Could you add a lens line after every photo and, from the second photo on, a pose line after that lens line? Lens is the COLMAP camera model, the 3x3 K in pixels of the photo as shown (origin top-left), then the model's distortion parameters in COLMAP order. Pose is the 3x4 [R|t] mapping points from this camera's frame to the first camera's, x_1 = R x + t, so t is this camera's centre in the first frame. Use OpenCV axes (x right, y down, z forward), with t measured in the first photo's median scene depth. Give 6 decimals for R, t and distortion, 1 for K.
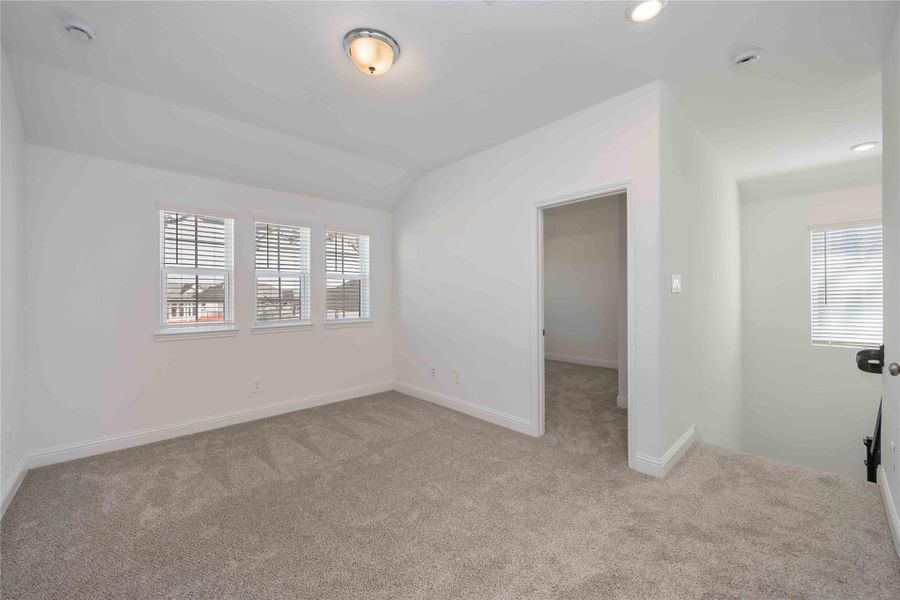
lens RADIAL K [[355.6, 0, 448.2], [0, 355.6, 298.1], [0, 0, 1]] dist [-0.003342, 0.000459]
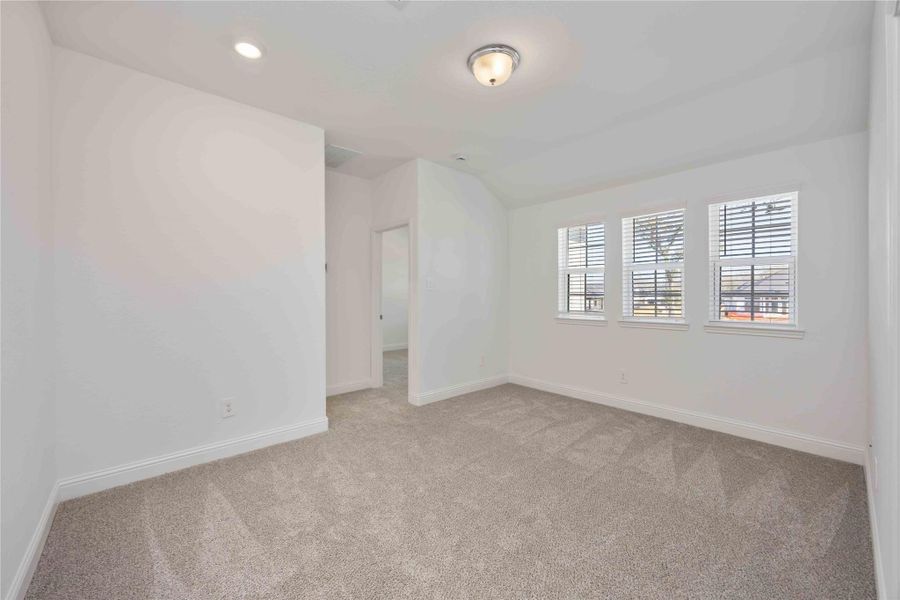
lens RADIAL K [[355.6, 0, 448.5], [0, 355.6, 296.7], [0, 0, 1]] dist [-0.003342, 0.000459]
pose [[-0.049639, 0.018056, -0.998604, 0.552015], [0.004738, 0.999830, 0.017843, -0.008245], [0.998756, -0.003846, -0.049717, 0.577455]]
